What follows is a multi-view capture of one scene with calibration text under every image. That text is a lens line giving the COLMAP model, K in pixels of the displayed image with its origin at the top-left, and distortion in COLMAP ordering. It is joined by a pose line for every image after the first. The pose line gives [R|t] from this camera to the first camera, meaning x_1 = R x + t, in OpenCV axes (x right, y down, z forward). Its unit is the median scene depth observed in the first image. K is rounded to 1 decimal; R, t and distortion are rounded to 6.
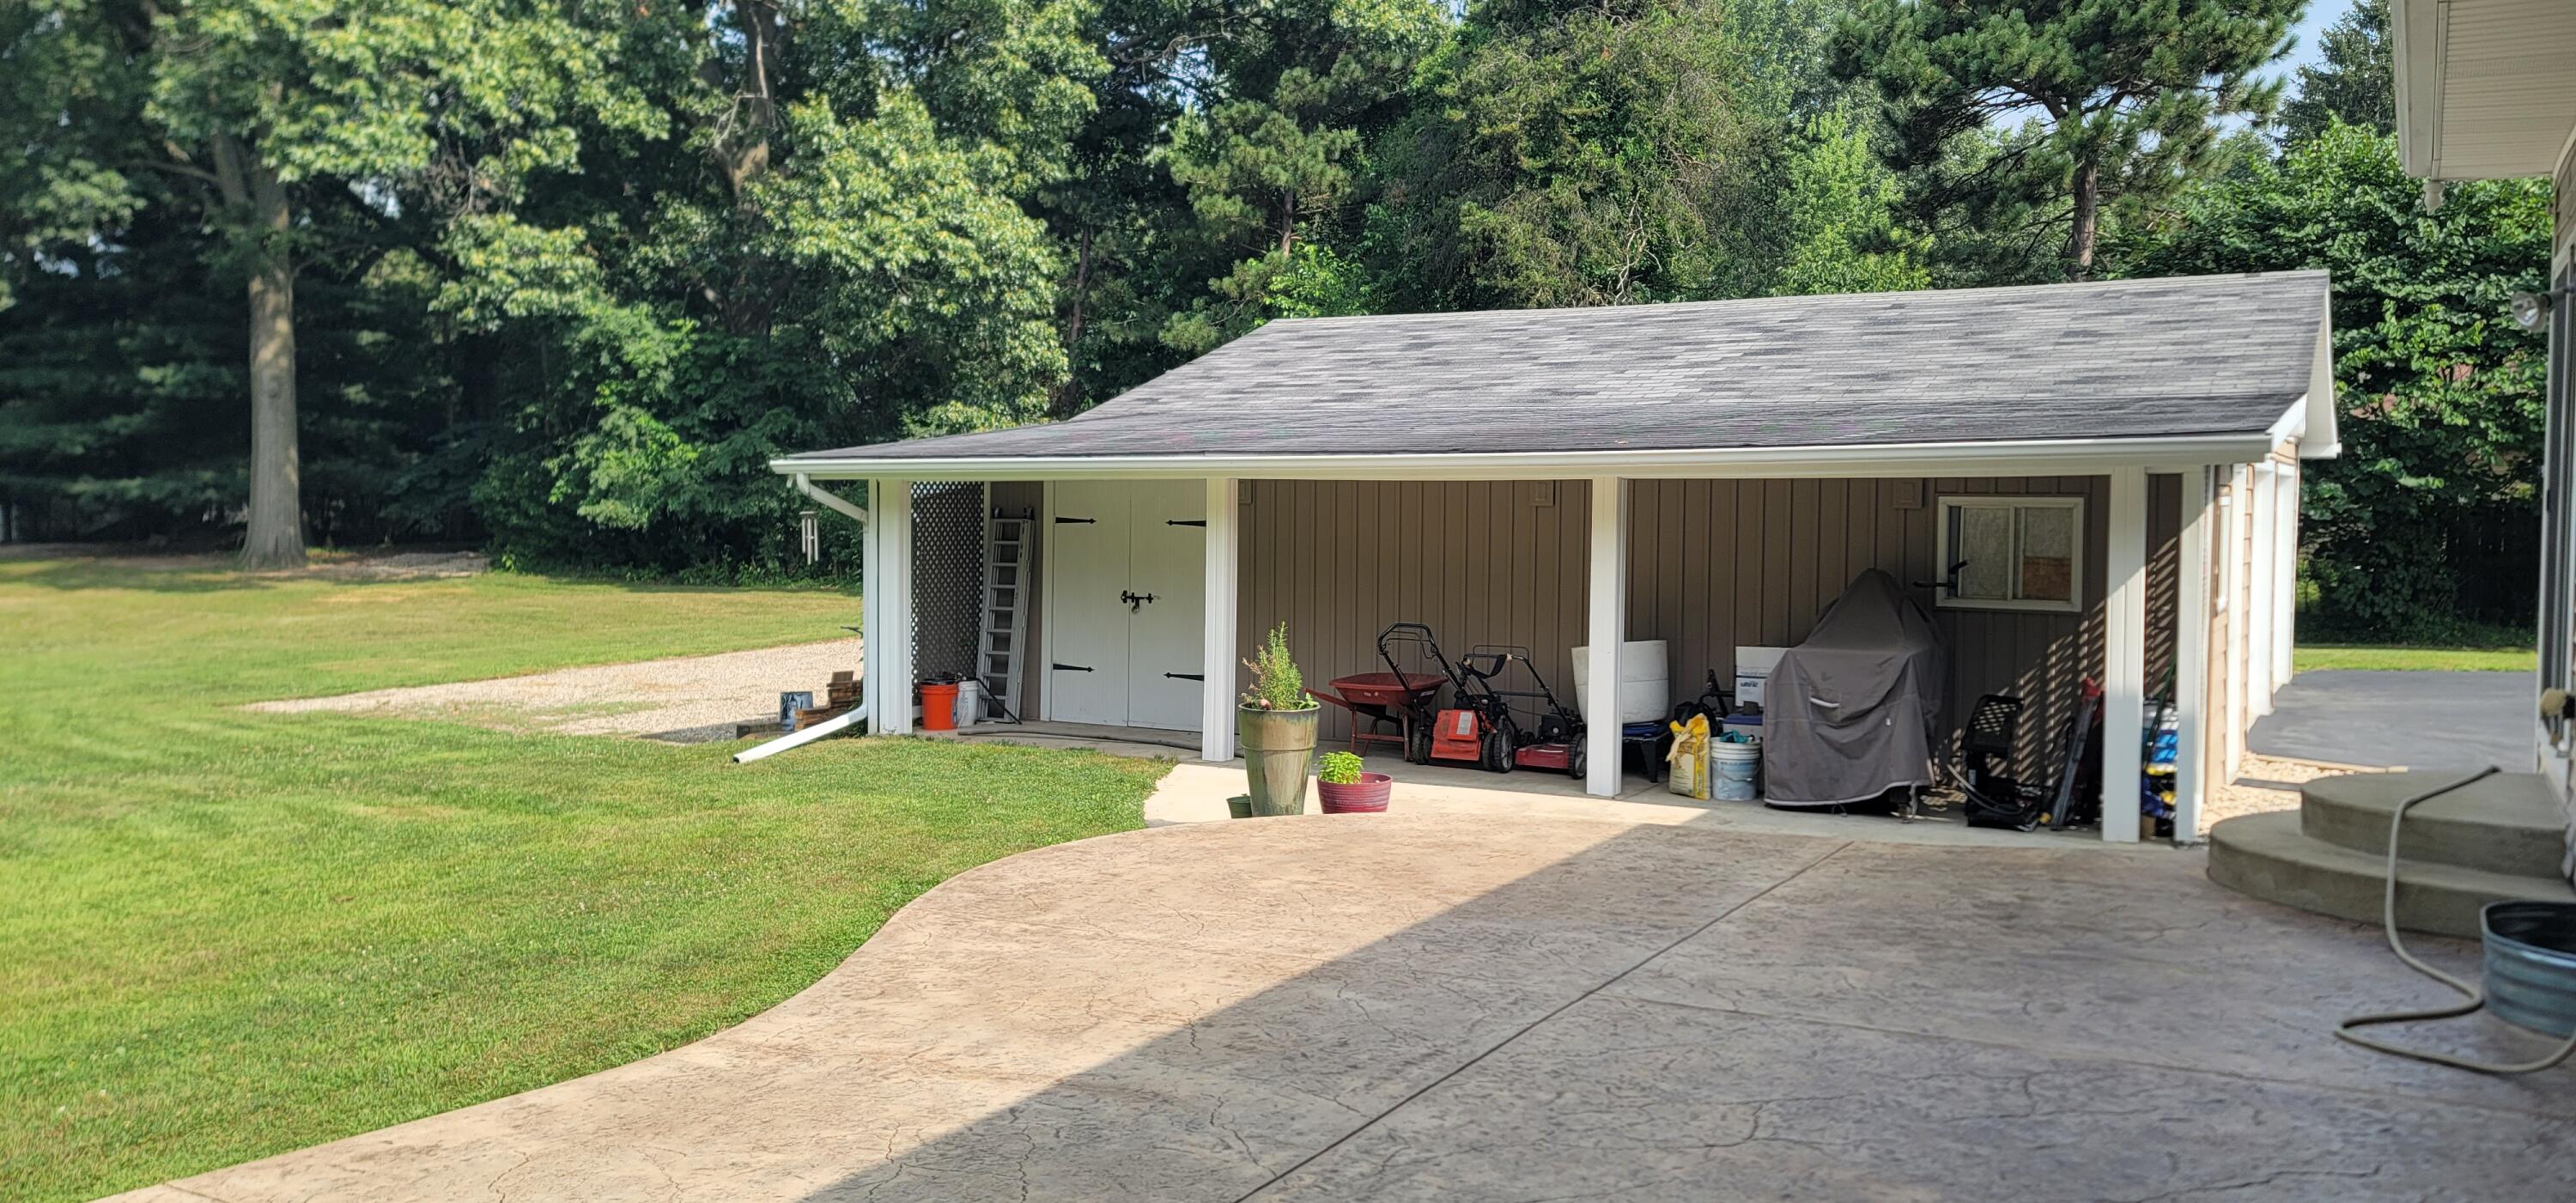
lens RADIAL K [[1885.8, 0, 1287.8], [0, 1885.8, 563.9], [0, 0, 1]] dist [0.090368, -0.066389]
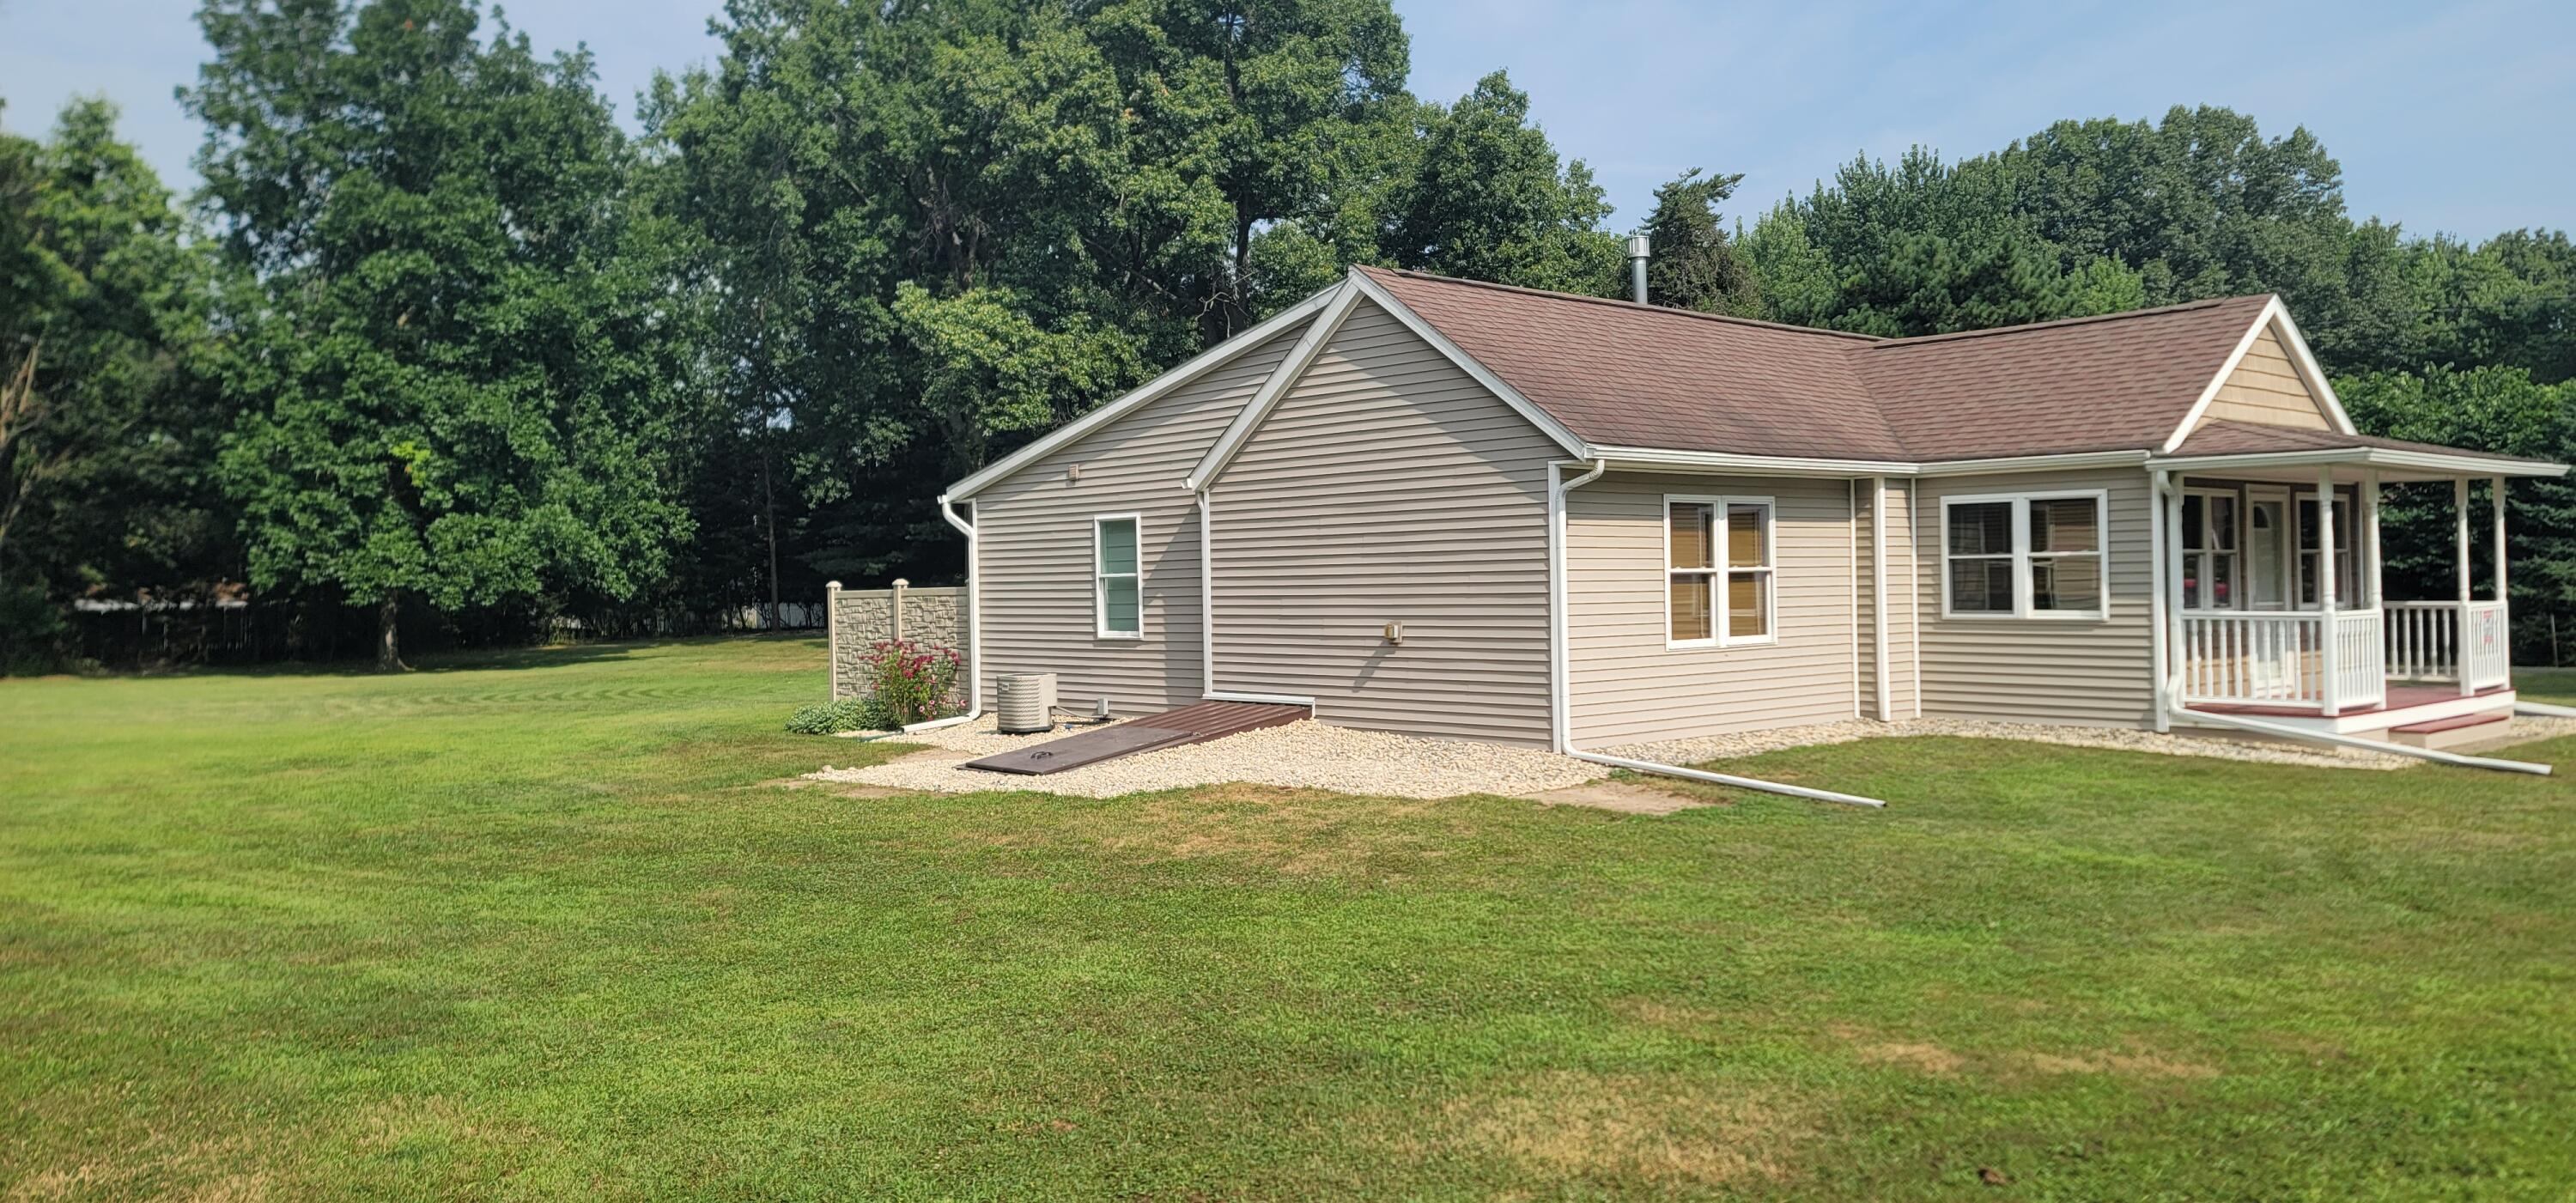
lens RADIAL K [[1885.8, 0, 1318.7], [0, 1885.8, 575.9], [0, 0, 1]] dist [0.090368, -0.066389]
pose [[0.955638, -0.023380, -0.293616, 0.326252], [0.012972, 0.999218, -0.037345, 0.016639], [0.294259, 0.031879, 0.955194, -0.654665]]
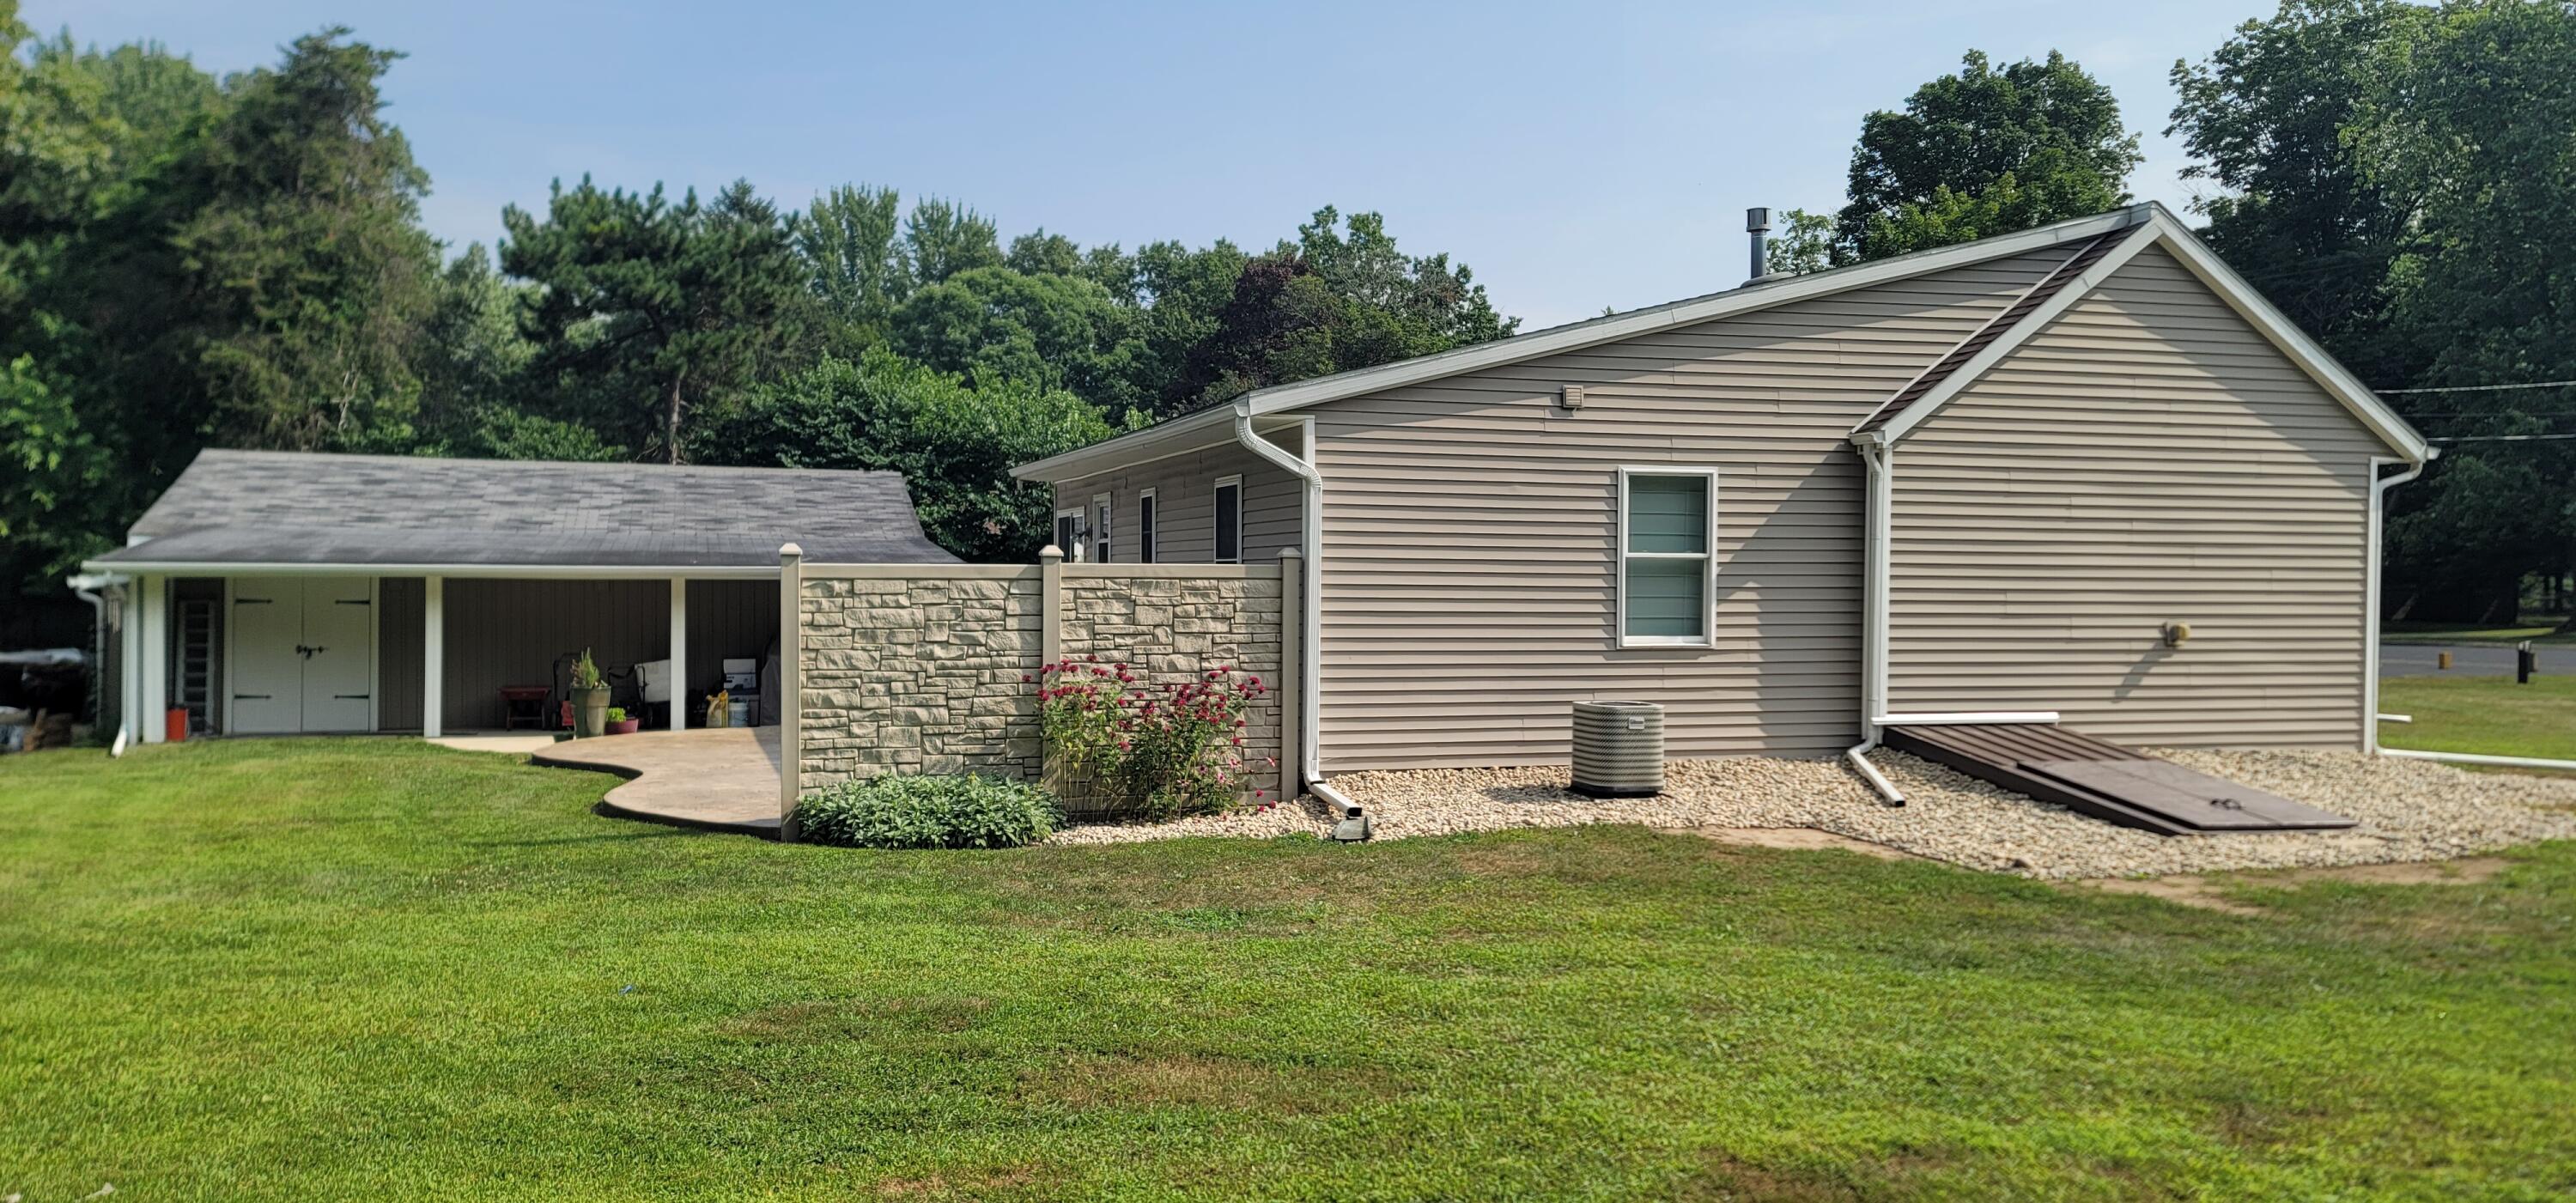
lens RADIAL K [[1885.8, 0, 1277.3], [0, 1885.8, 610.9], [0, 0, 1]] dist [0.090368, -0.066389]
pose [[0.682121, -0.012188, 0.731138, -0.304185], [0.022446, 0.999739, -0.004276, 0.004662], [-0.730895, 0.019328, 0.682217, -0.303543]]
